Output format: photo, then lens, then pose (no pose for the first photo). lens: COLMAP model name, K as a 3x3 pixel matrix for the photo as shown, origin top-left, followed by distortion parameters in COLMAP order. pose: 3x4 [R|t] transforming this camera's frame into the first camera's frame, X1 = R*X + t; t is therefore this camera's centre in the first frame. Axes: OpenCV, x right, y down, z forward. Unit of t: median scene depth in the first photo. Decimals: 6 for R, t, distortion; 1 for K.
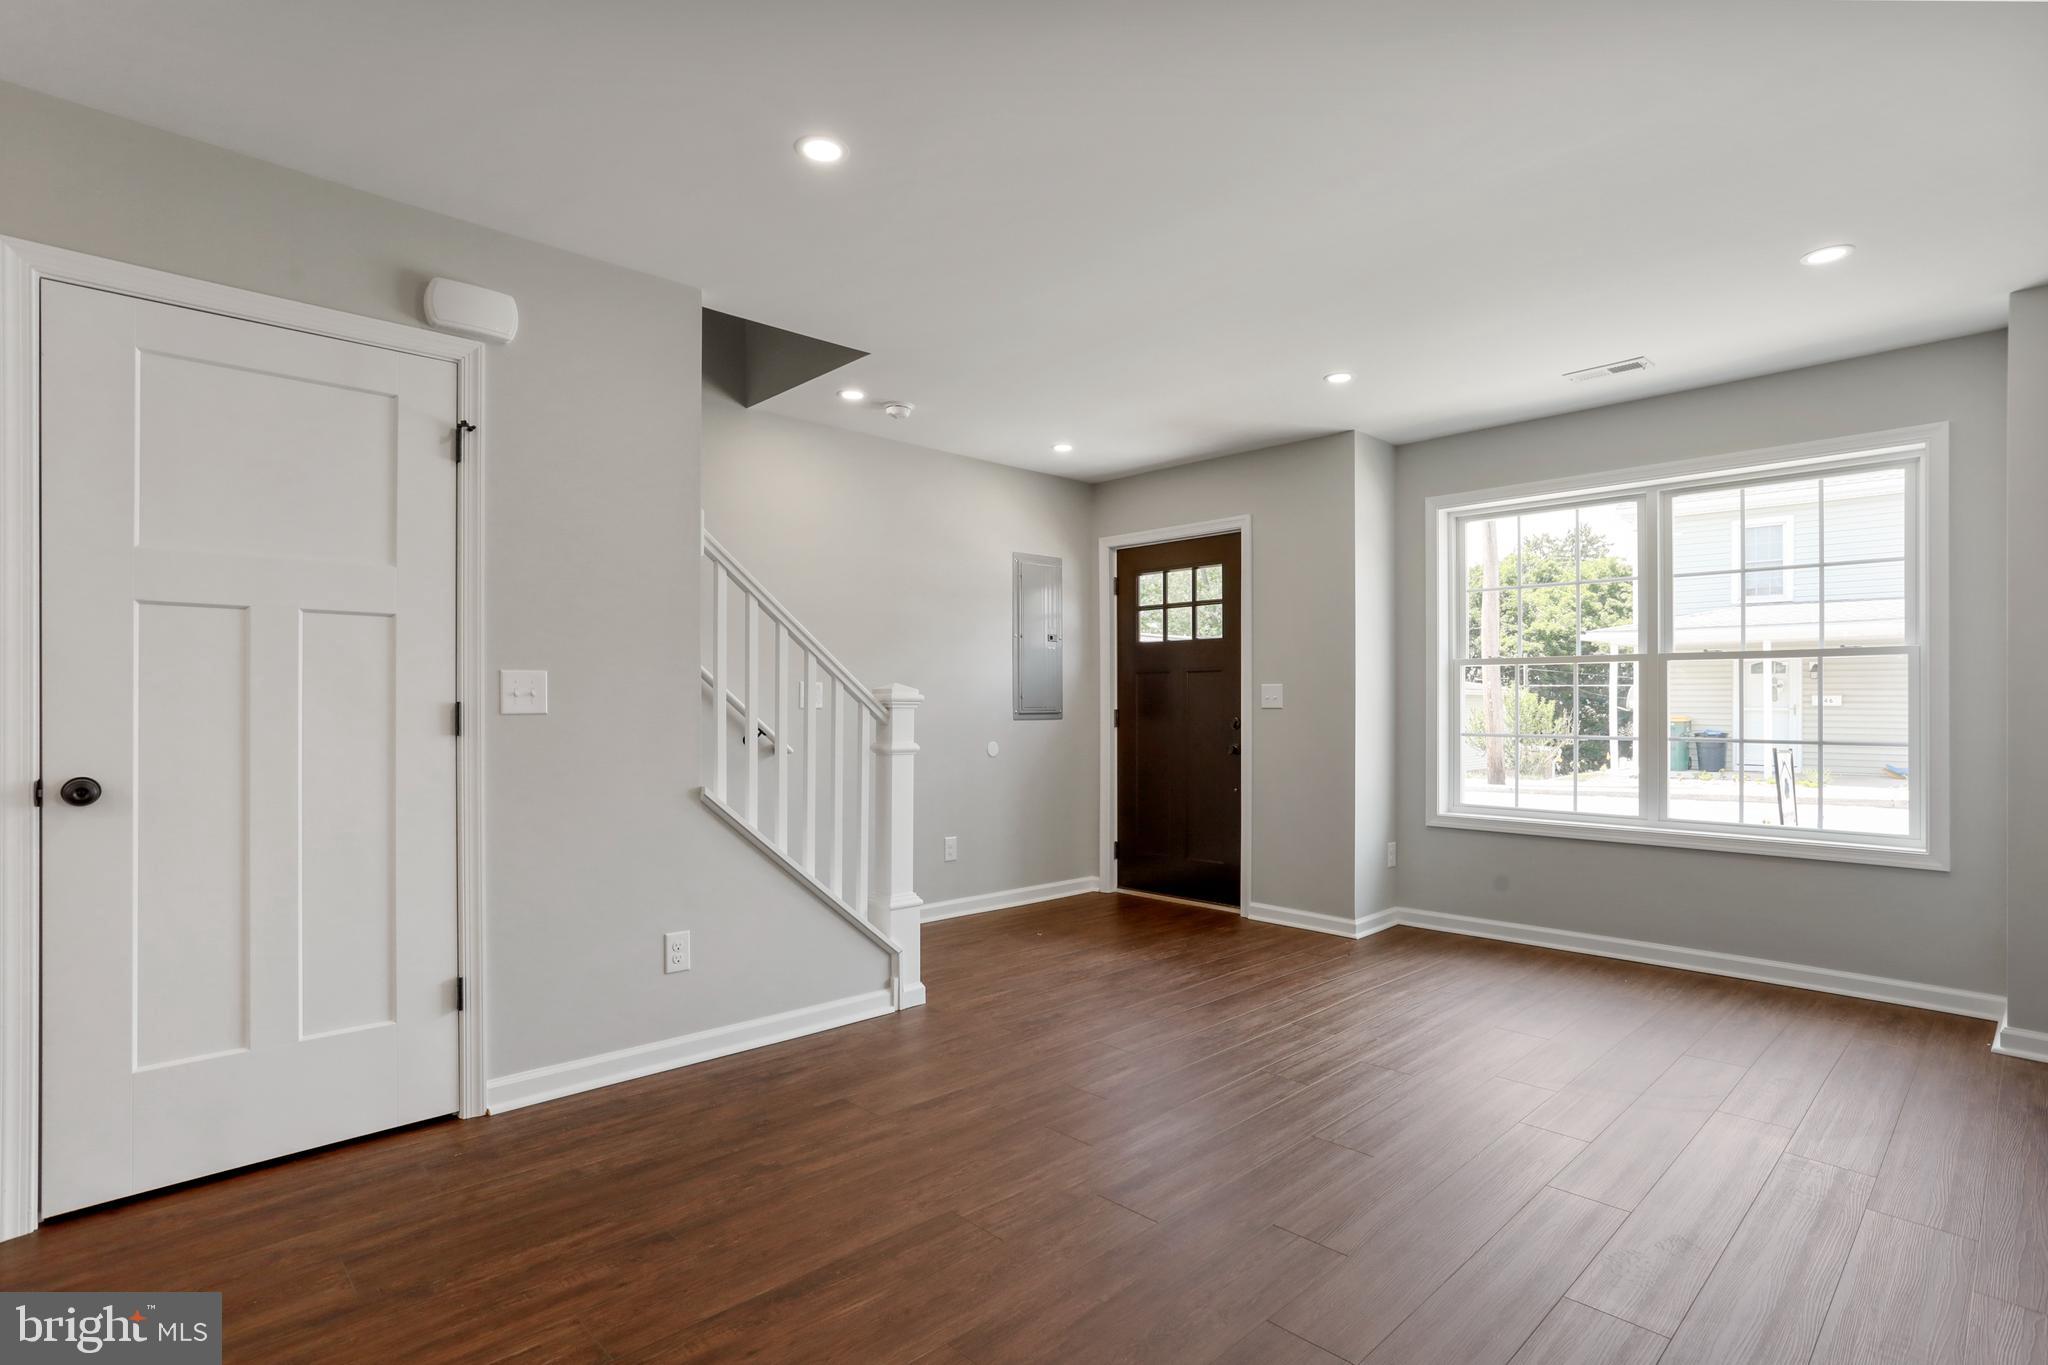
lens RADIAL K [[1006.5, 0, 1023.3], [0, 1006.5, 695.7], [0, 0, 1]] dist [-0.002581, 0.000307]
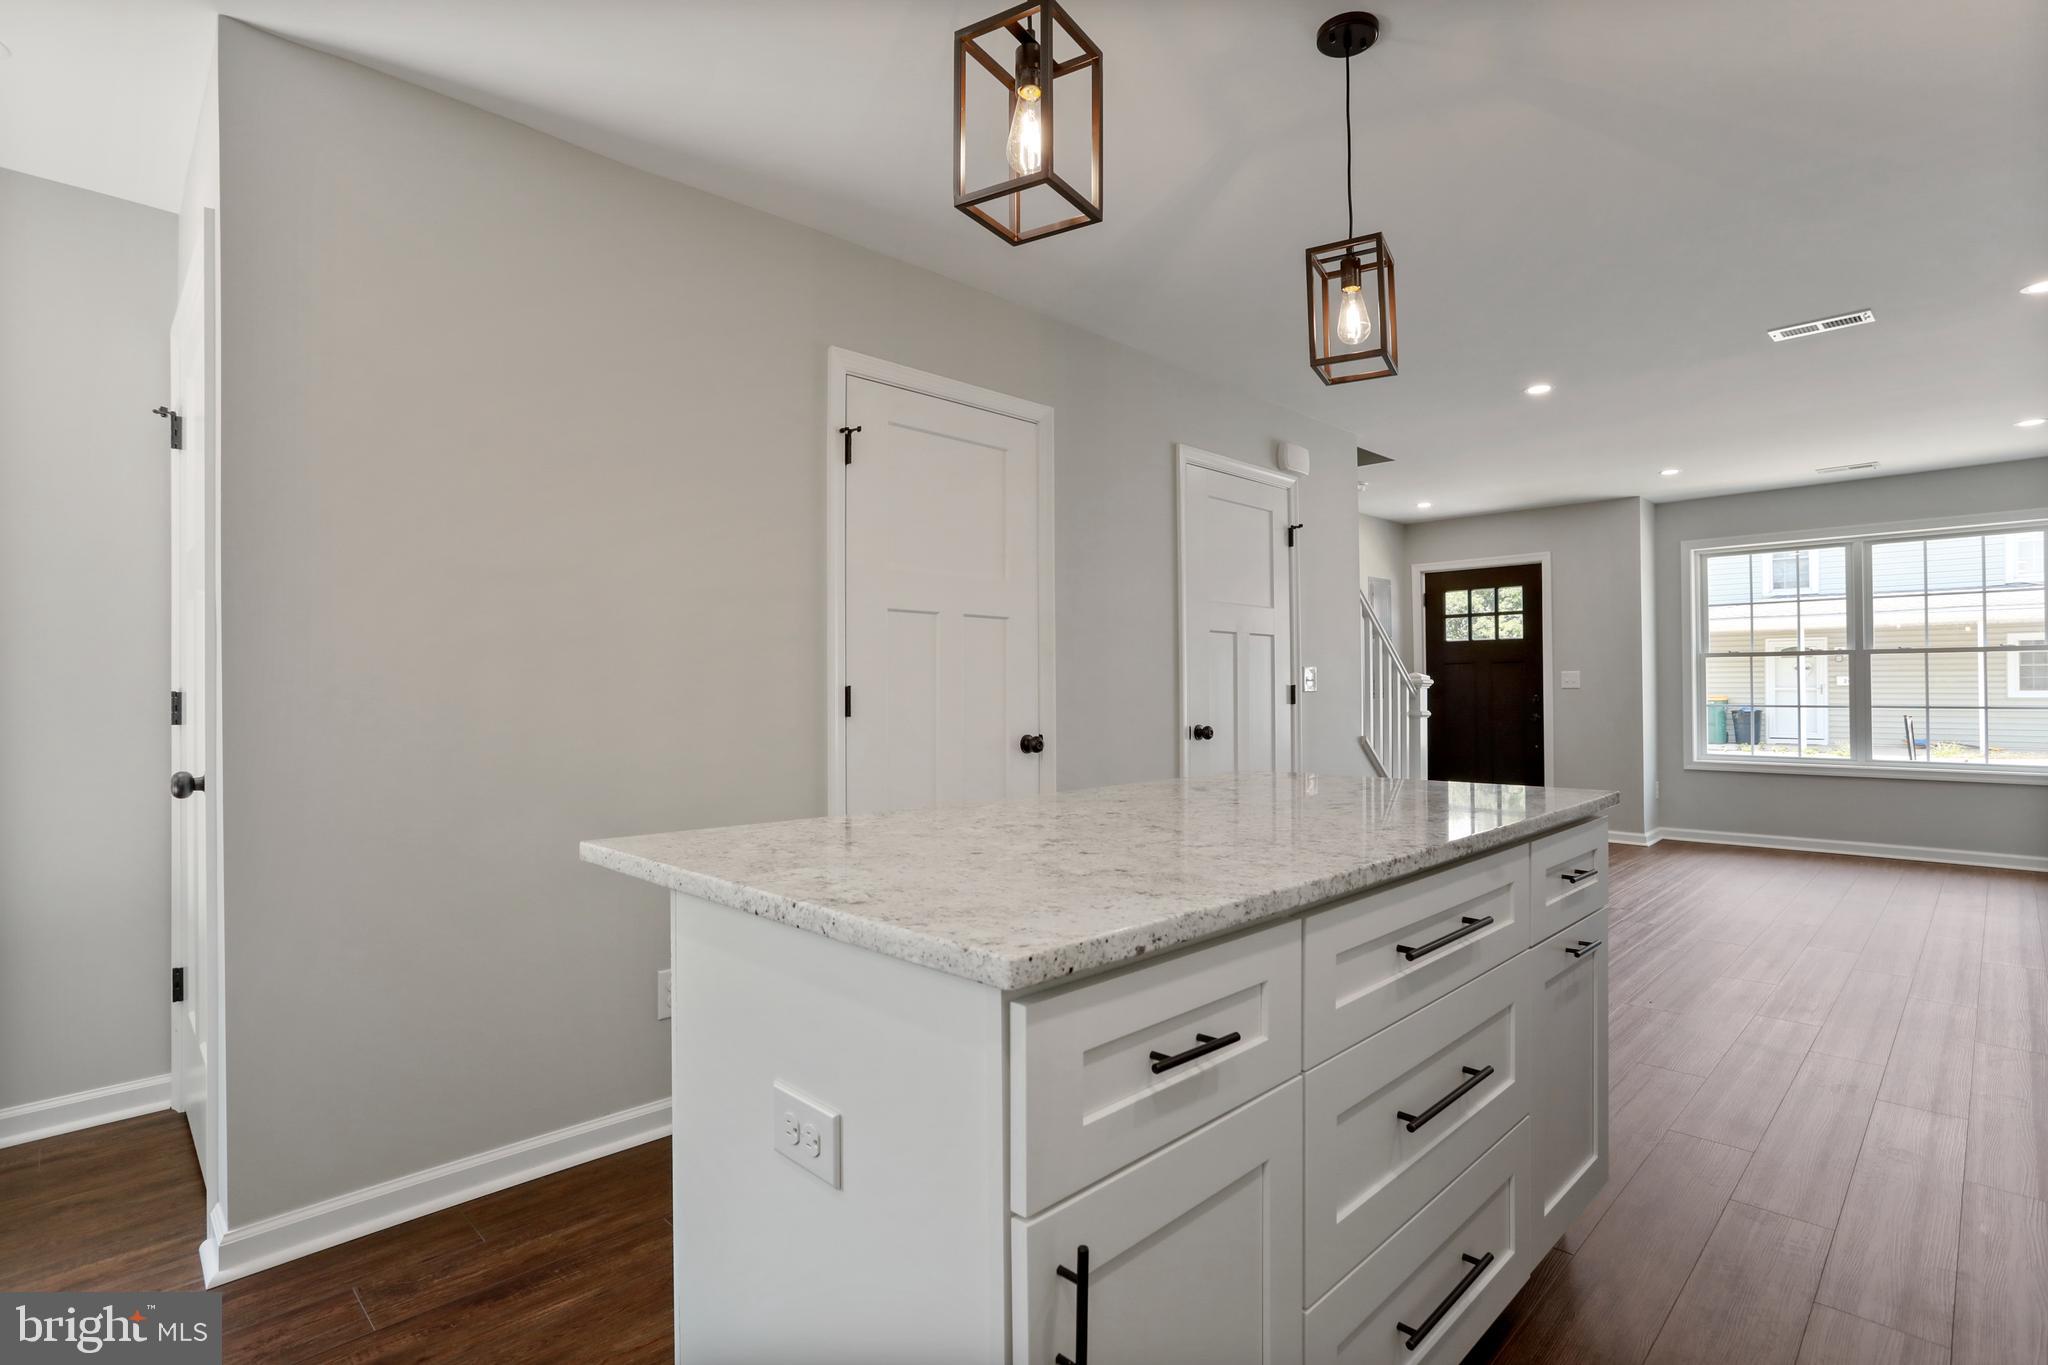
lens RADIAL K [[1005.9, 0, 1024.0], [0, 1005.9, 682.5], [0, 0, 1]] dist [0.003135, 0.000649]
pose [[0.999183, -0.006996, 0.039817, -0.567490], [0.007085, 0.999973, -0.002091, 0.001548], [-0.039801, 0.002371, 0.999205, -0.379681]]
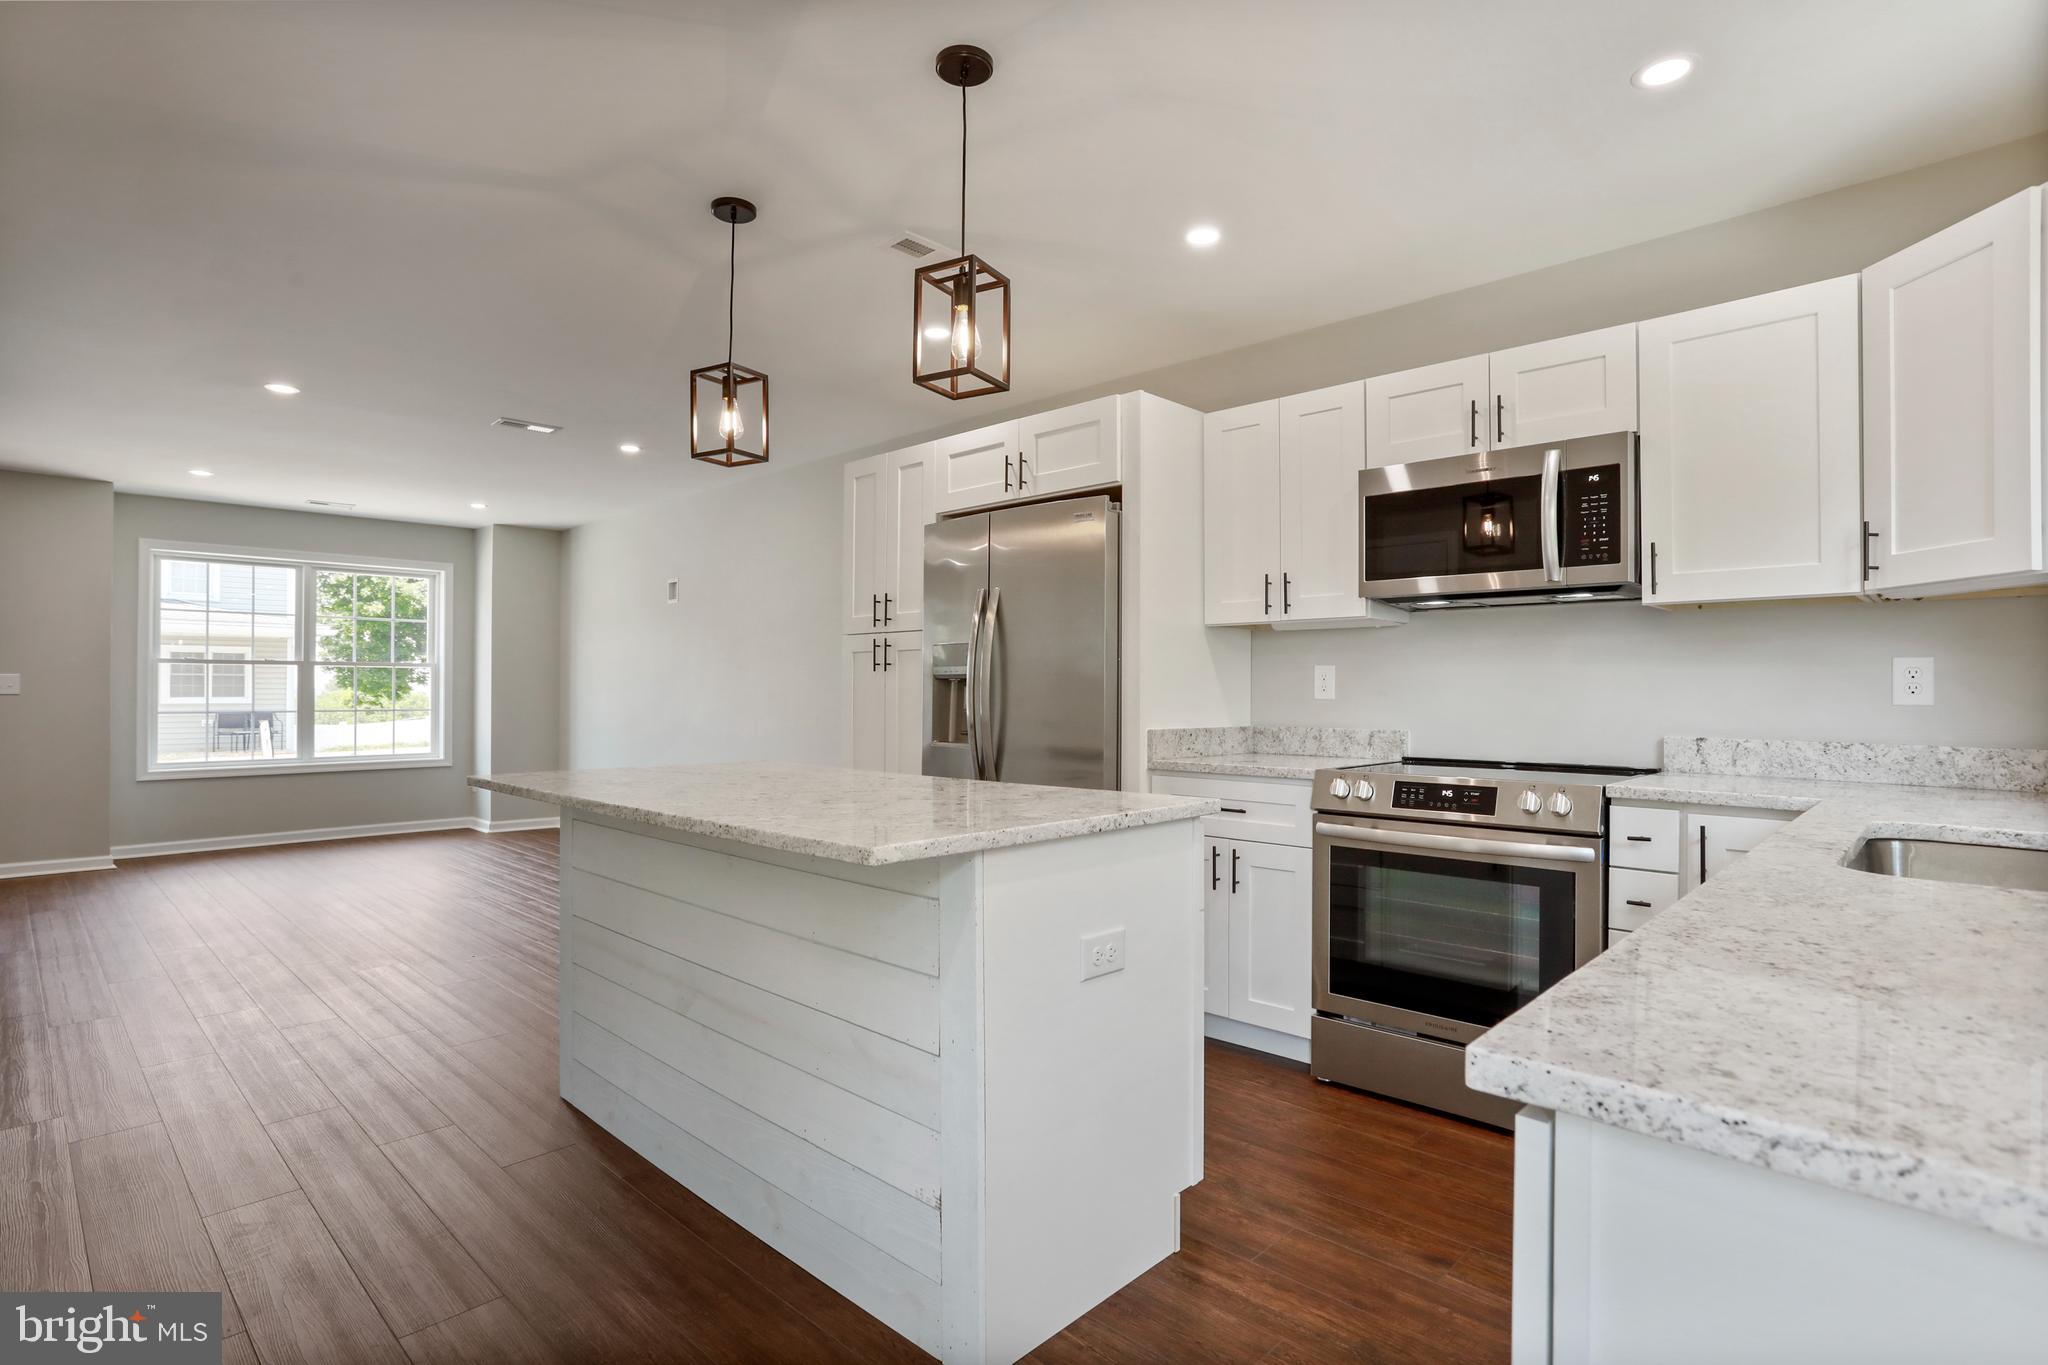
lens RADIAL K [[1016.7, 0, 1024.0], [0, 1016.7, 682.5], [0, 0, 1]] dist [-0.001724, 0.000079]
pose [[-0.038892, 0.009723, 0.999196, -0.957273], [-0.007156, 0.999924, -0.010008, 0.002544], [-0.999218, -0.007540, -0.038820, -0.127492]]
